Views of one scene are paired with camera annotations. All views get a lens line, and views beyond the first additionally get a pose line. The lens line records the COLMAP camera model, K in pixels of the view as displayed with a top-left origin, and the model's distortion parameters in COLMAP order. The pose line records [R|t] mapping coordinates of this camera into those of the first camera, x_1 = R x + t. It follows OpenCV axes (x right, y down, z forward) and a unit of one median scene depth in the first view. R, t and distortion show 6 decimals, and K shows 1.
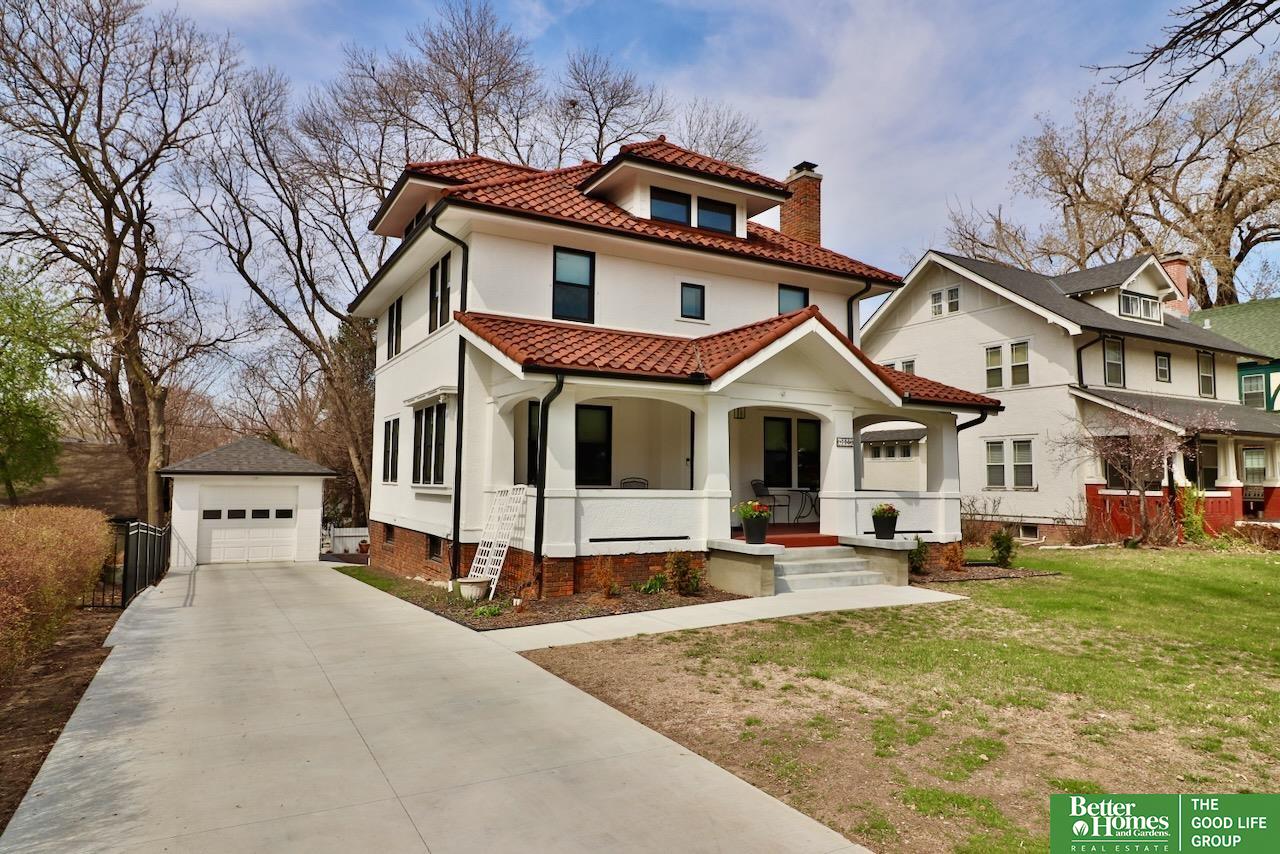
lens RADIAL K [[780.0, 0, 627.2], [0, 780.0, 425.6], [0, 0, 1]] dist [-0.000560, -0.007839]
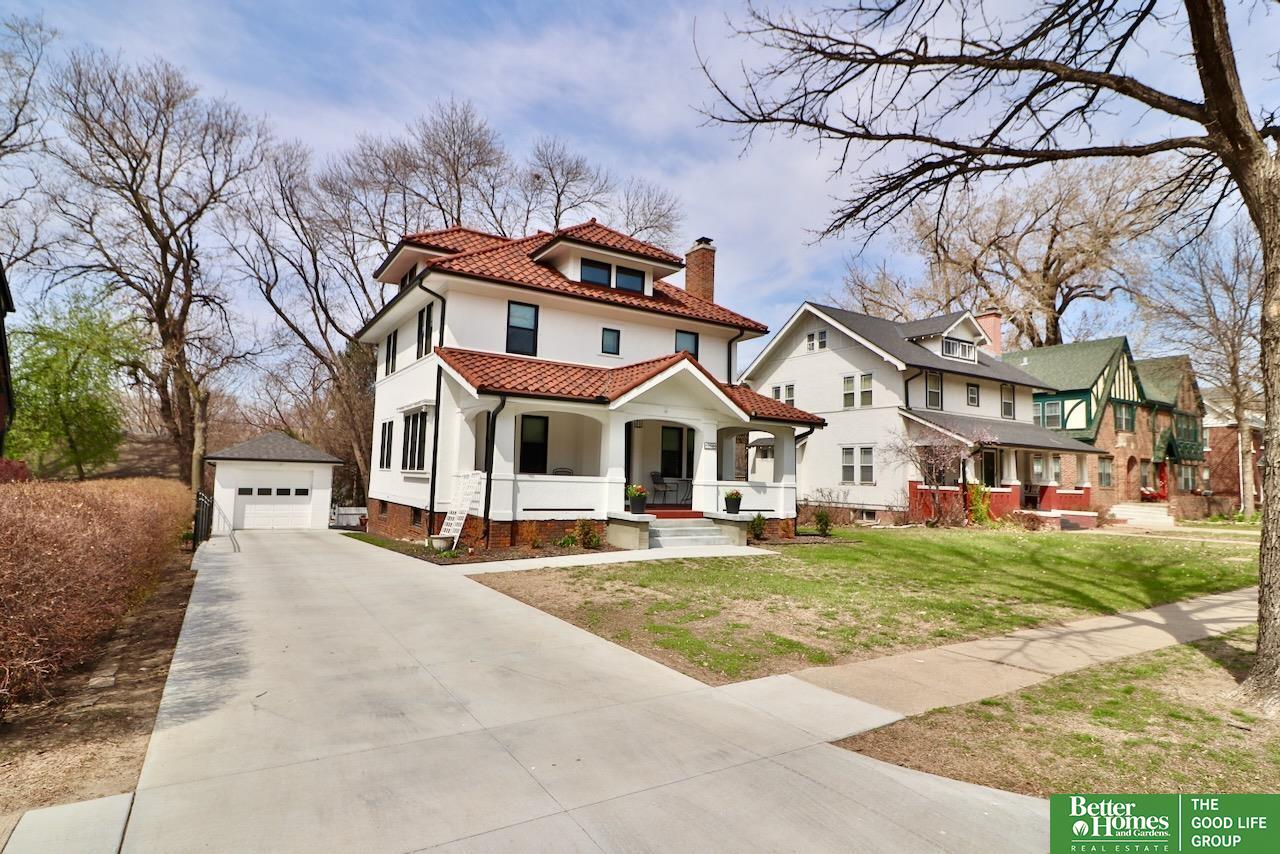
lens RADIAL K [[668.3, 0, 622.8], [0, 668.3, 426.8], [0, 0, 1]] dist [-0.009292, -0.006265]
pose [[0.998782, 0.021943, 0.044185, 0.042816], [-0.021806, 0.999756, -0.003579, -0.003794], [-0.044253, 0.002611, 0.999017, -0.135954]]
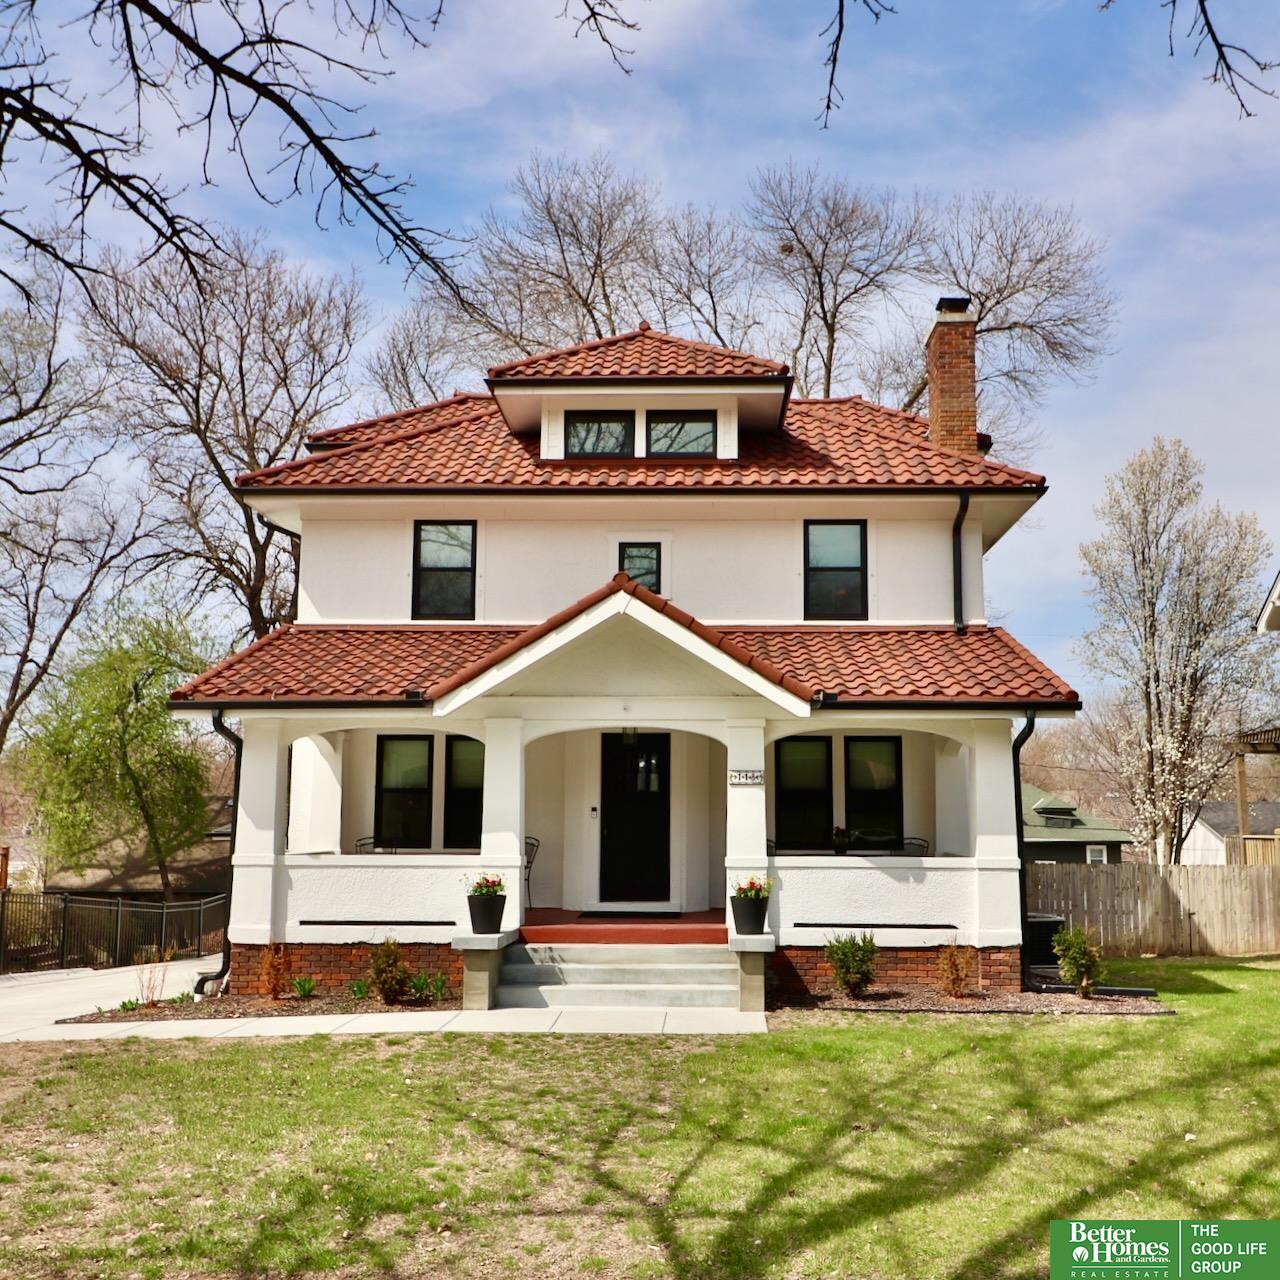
lens RADIAL K [[1333.0, 0, 669.4], [0, 1333.0, 667.8], [0, 0, 1]] dist [-0.008716, 0.000000]
pose [[0.867724, -0.074780, -0.491388, 0.495753], [0.043027, 0.996208, -0.075624, 0.007904], [0.495180, 0.044478, 0.867651, 0.028143]]
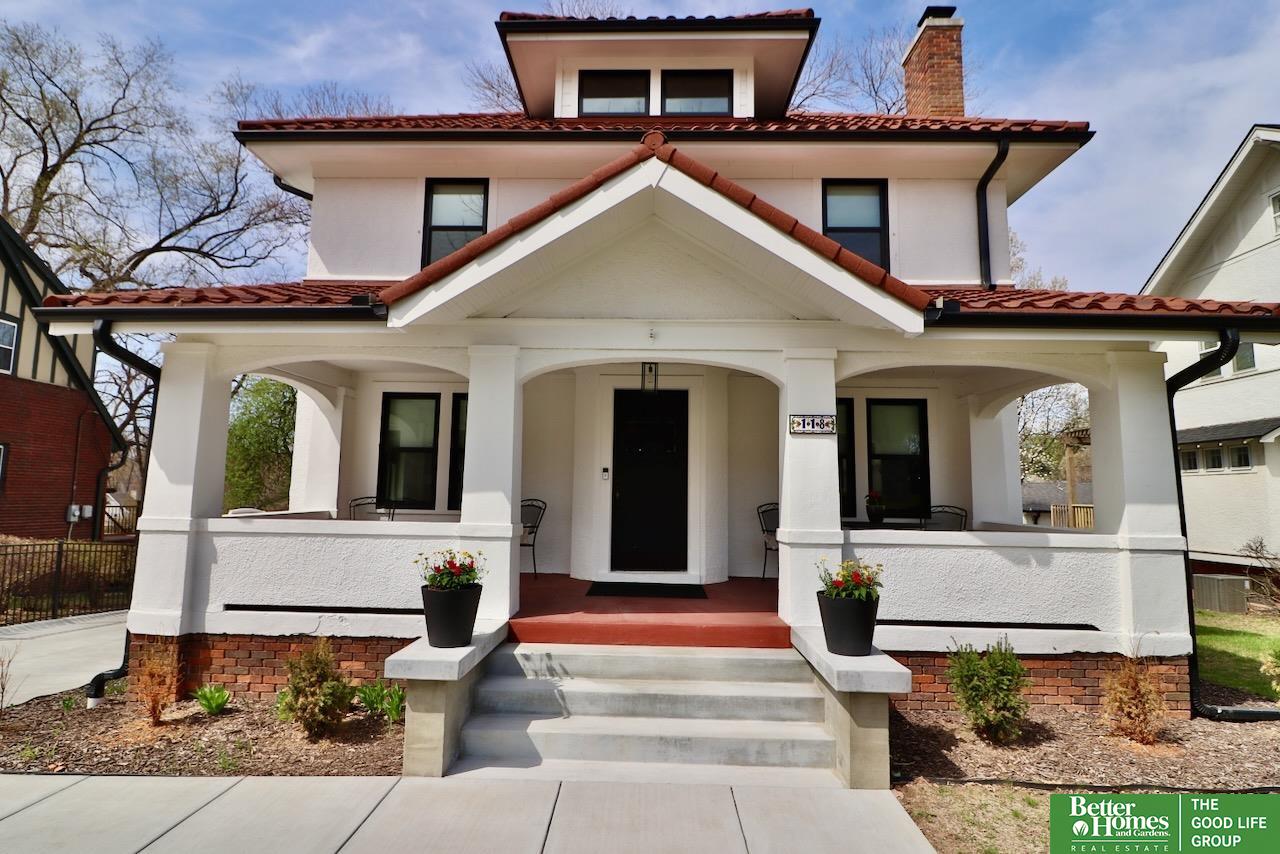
lens RADIAL K [[668.3, 0, 627.0], [0, 668.3, 423.5], [0, 0, 1]] dist [-0.009292, -0.006265]
pose [[0.864363, -0.057460, -0.499574, 0.251553], [0.030186, 0.997588, -0.062514, 0.028038], [0.501961, 0.038954, 0.864013, 0.391924]]
